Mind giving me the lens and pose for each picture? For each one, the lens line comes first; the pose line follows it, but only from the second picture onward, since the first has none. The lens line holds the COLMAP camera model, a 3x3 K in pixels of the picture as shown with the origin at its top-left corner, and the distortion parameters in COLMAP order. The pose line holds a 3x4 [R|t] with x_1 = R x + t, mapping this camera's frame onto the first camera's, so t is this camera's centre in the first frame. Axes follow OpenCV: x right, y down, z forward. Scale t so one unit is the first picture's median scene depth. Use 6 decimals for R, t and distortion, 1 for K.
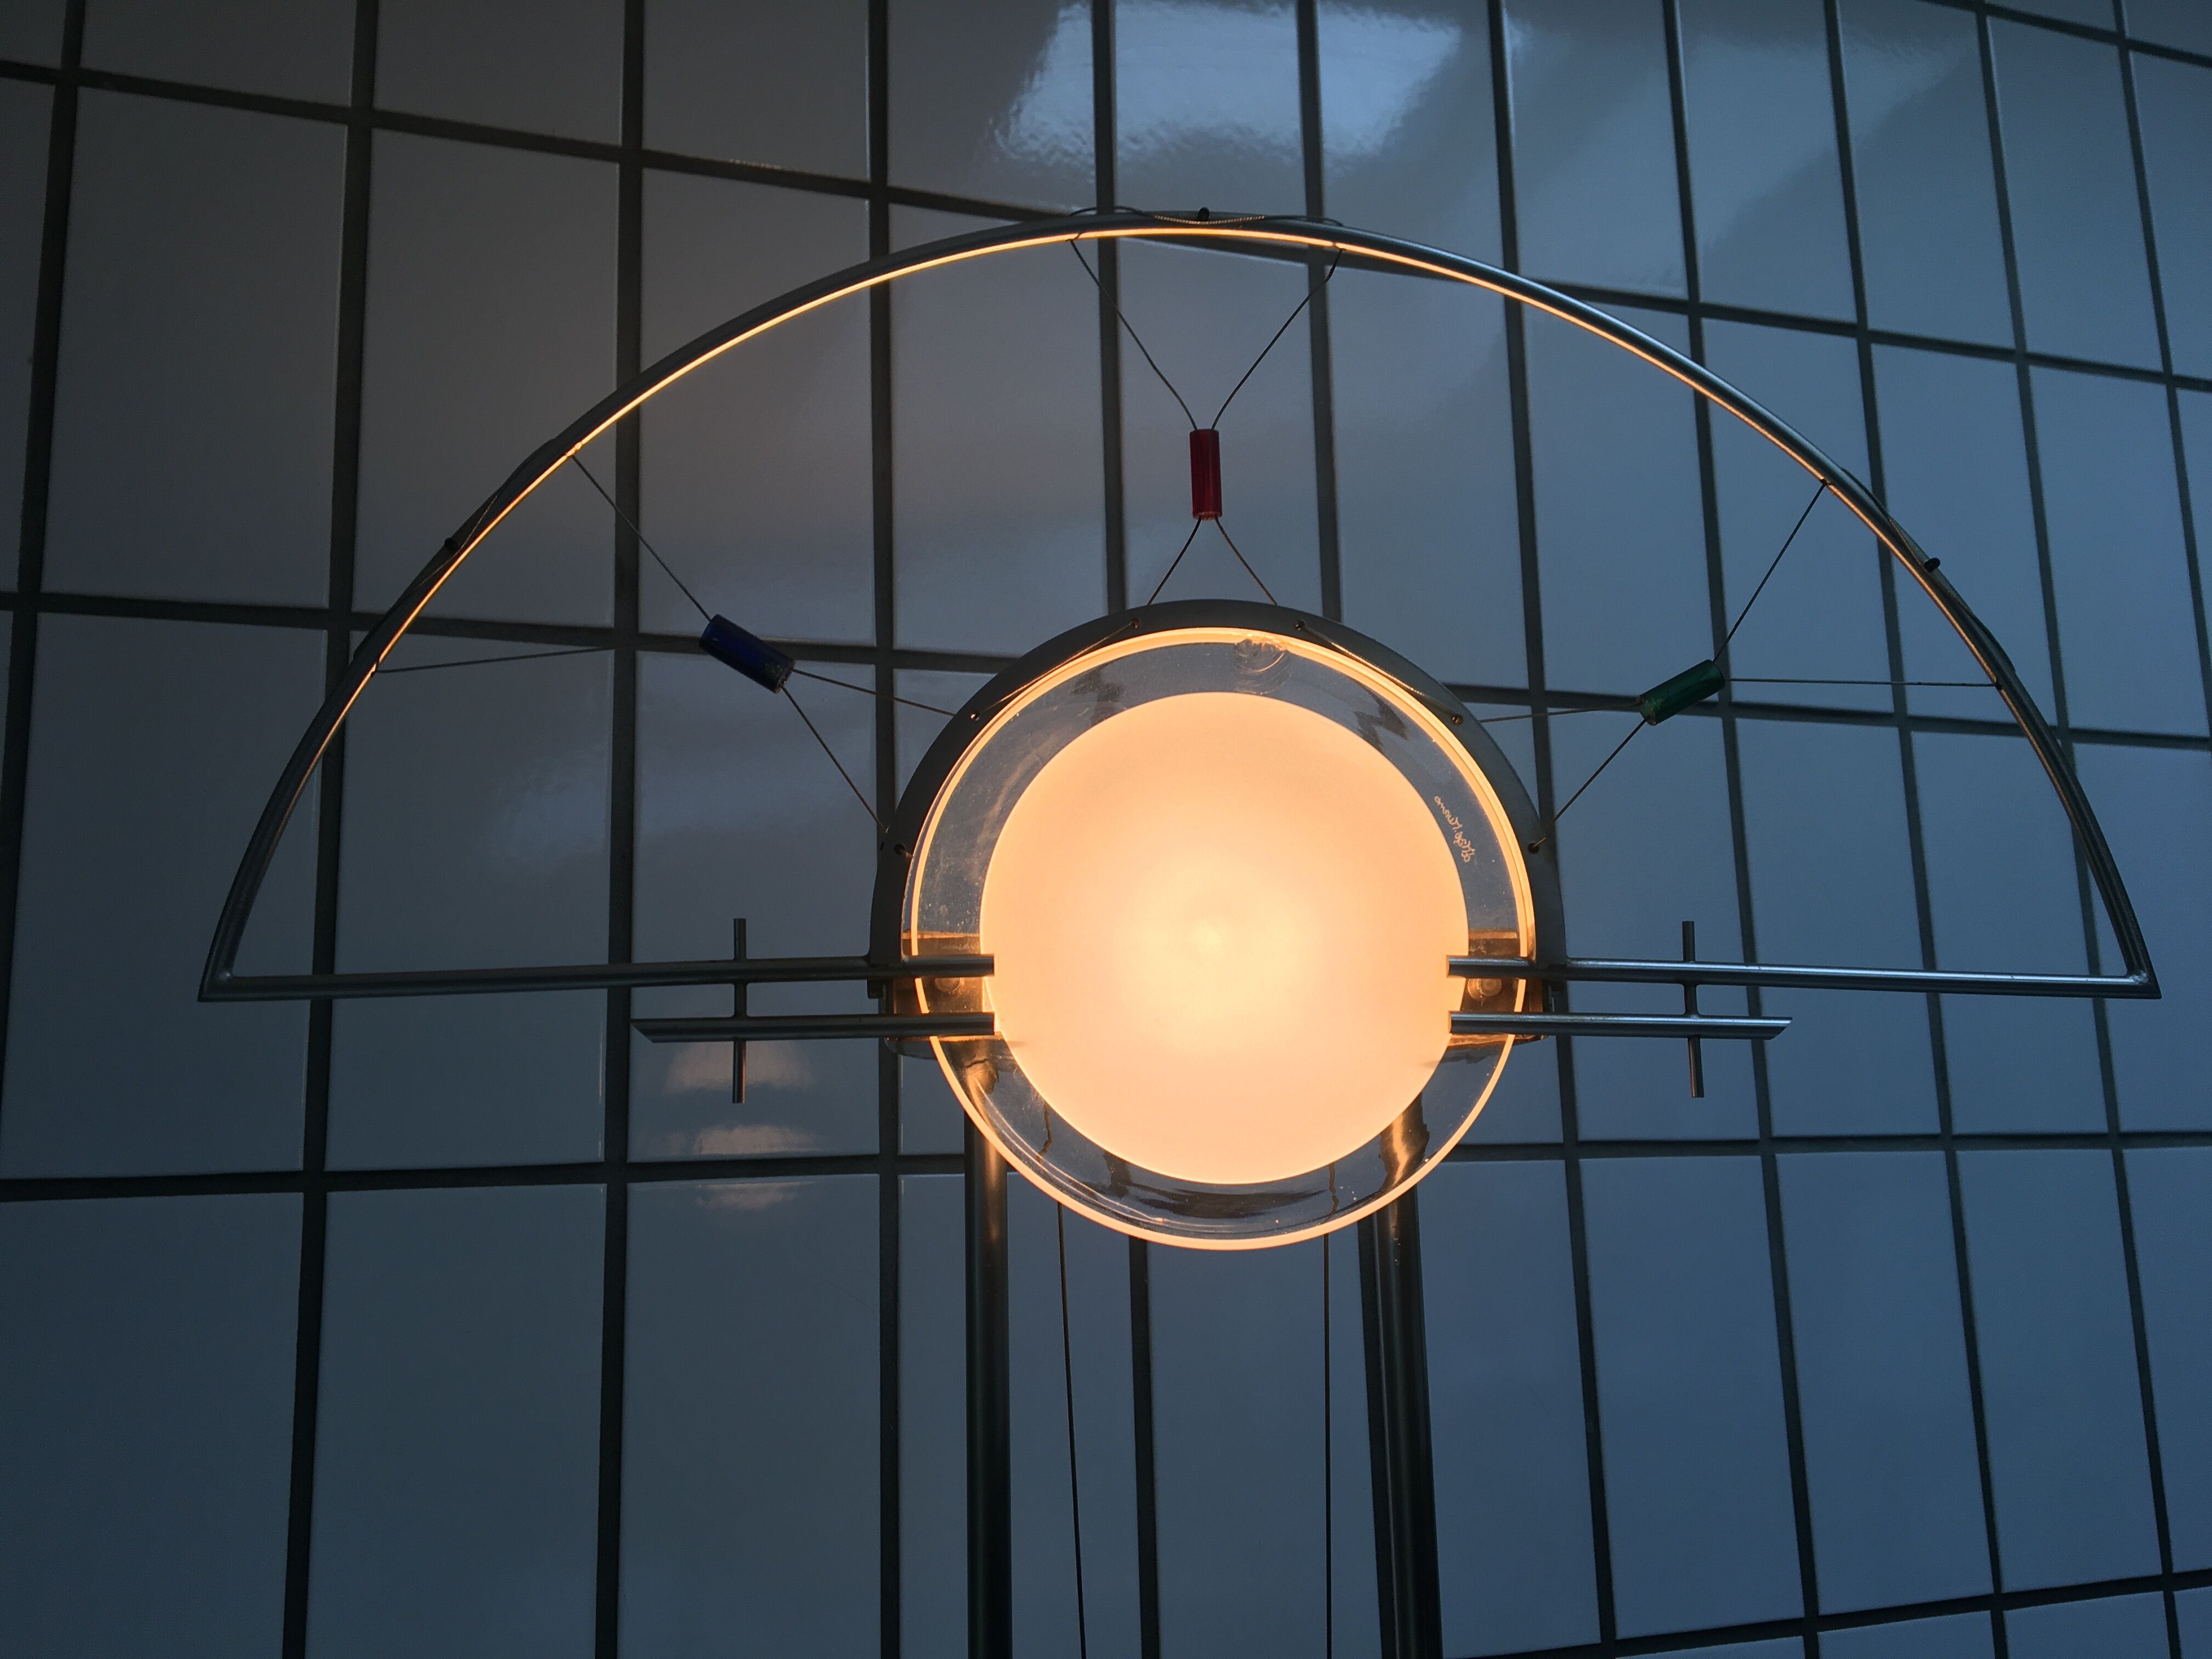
lens RADIAL K [[1863.2, 0, 1109.7], [0, 1863.2, 859.2], [0, 0, 1]] dist [0.067734, -0.088485]
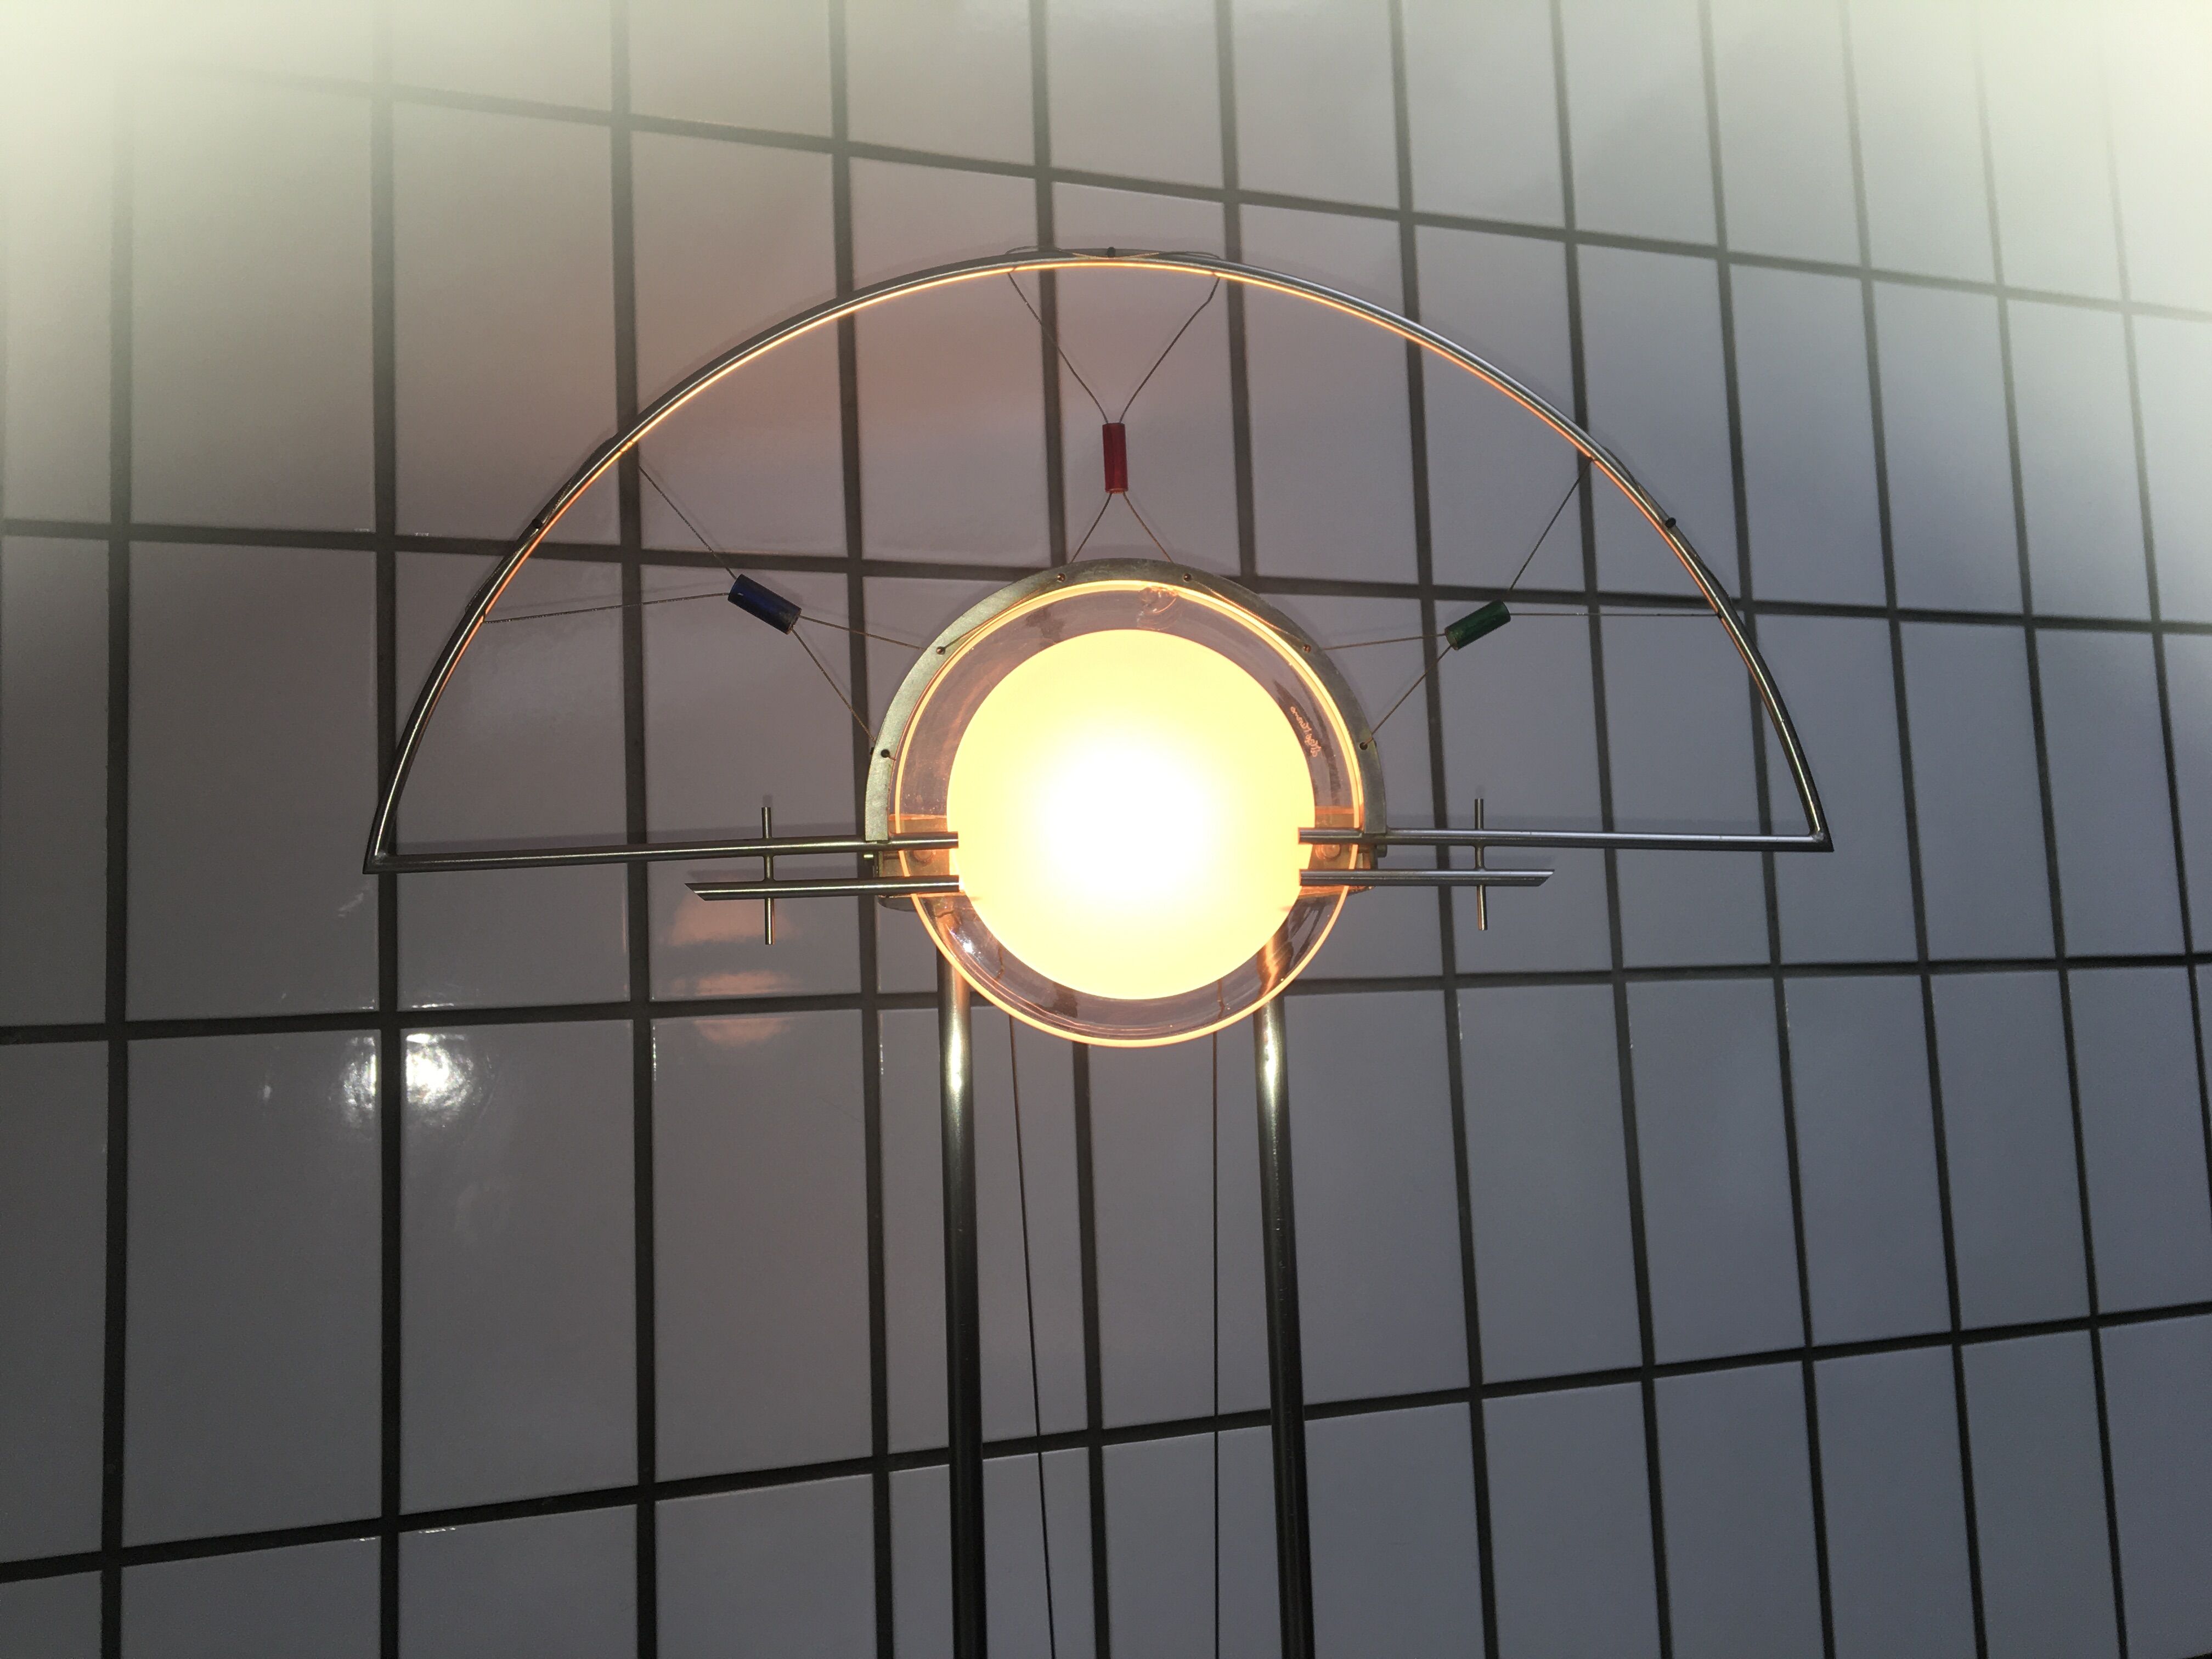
lens RADIAL K [[1863.2, 0, 1110.2], [0, 1863.2, 849.6], [0, 0, 1]] dist [0.067734, -0.088485]
pose [[0.999651, -0.012753, 0.023114, 0.014881], [0.011047, 0.997307, 0.072504, -0.029587], [-0.023977, -0.072223, 0.997100, -0.311517]]
